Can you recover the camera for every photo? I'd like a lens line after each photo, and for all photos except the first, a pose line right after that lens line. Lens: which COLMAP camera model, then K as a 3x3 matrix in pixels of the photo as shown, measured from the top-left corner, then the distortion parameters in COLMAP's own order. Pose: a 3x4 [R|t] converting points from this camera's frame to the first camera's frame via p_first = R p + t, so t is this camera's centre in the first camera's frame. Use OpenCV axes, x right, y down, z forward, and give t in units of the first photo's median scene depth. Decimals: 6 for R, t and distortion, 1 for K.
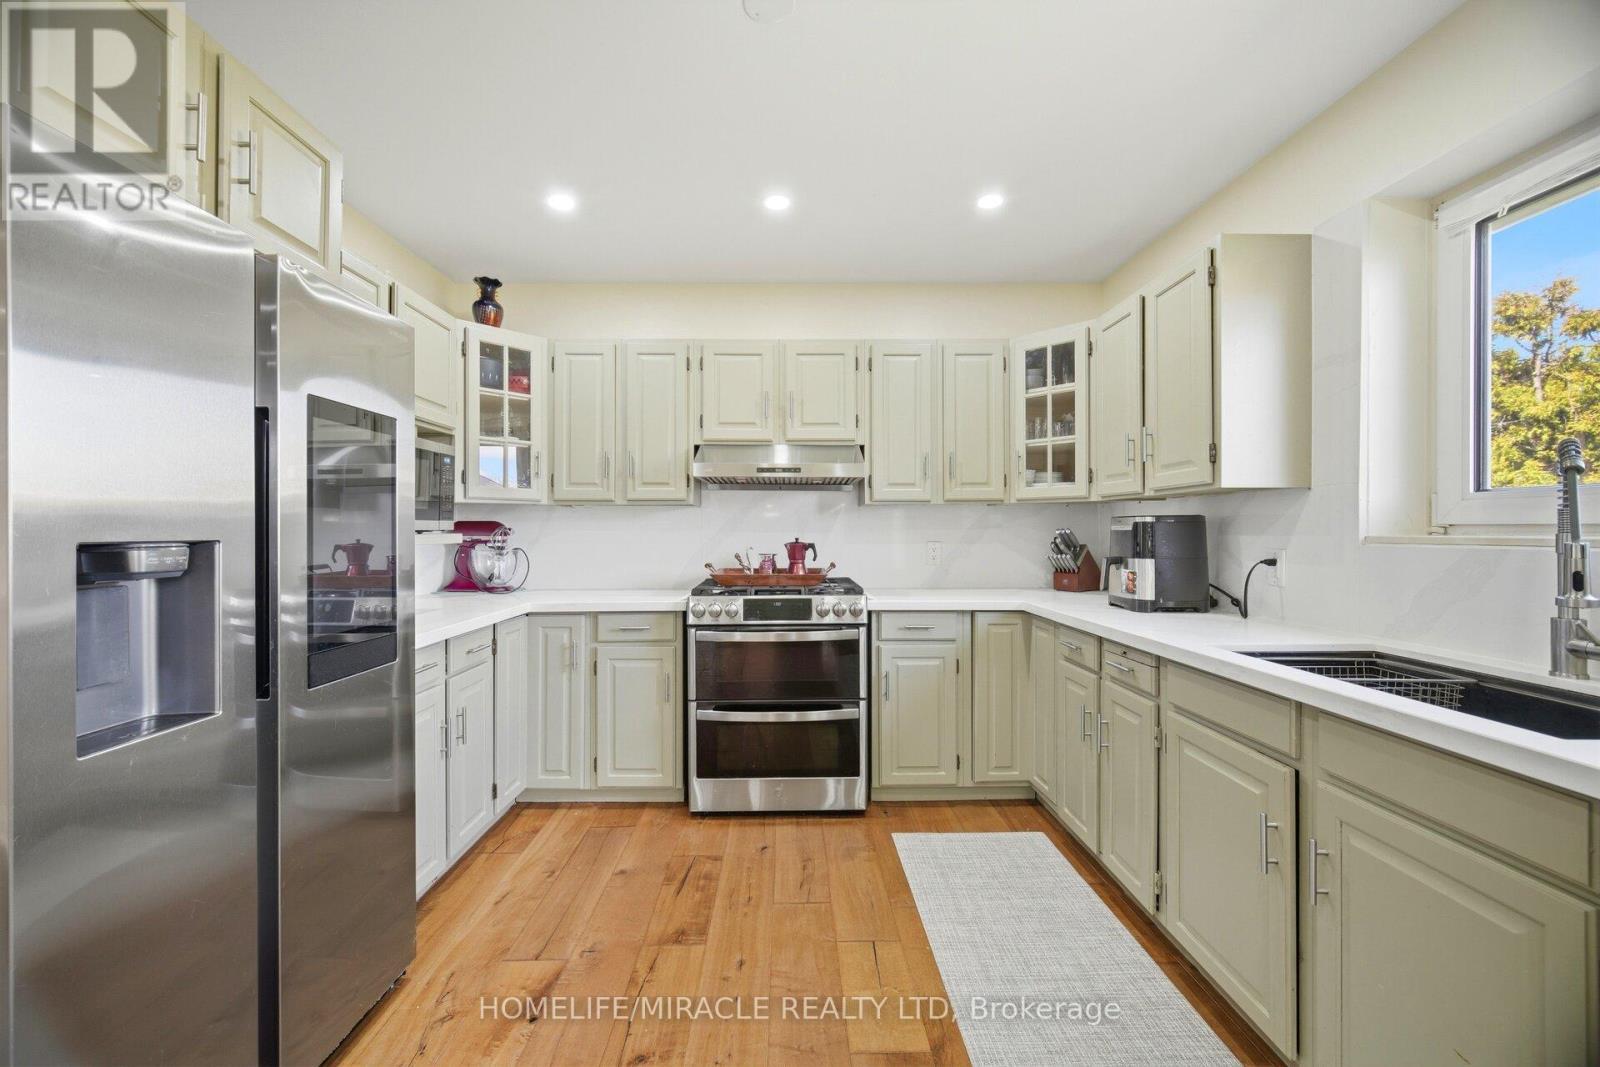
lens RADIAL K [[653.0, 0, 800.6], [0, 653.0, 530.5], [0, 0, 1]] dist [-0.003987, 0.000251]
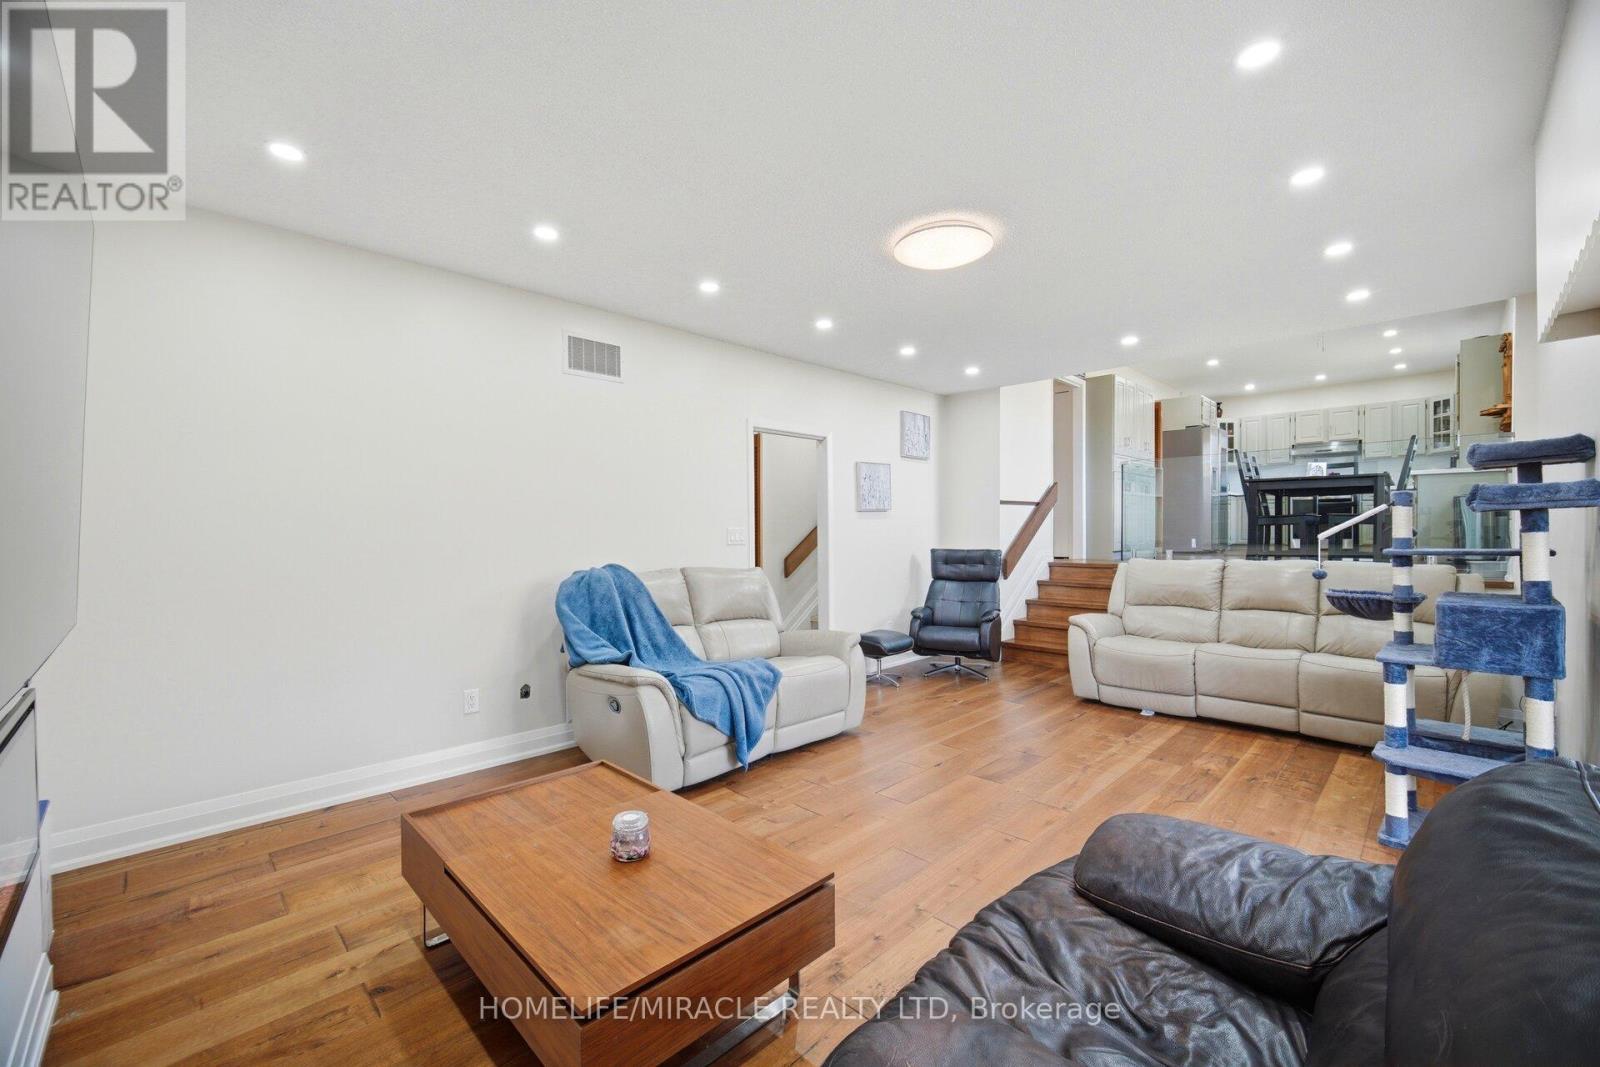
lens RADIAL K [[653.0, 0, 792.0], [0, 653.0, 534.3], [0, 0, 1]] dist [-0.003987, 0.000251]
pose [[0.698091, 0.004841, -0.715993, 0.473038], [0.005837, 0.999905, 0.012452, 0.289002], [0.715985, -0.012872, 0.697997, -3.403064]]
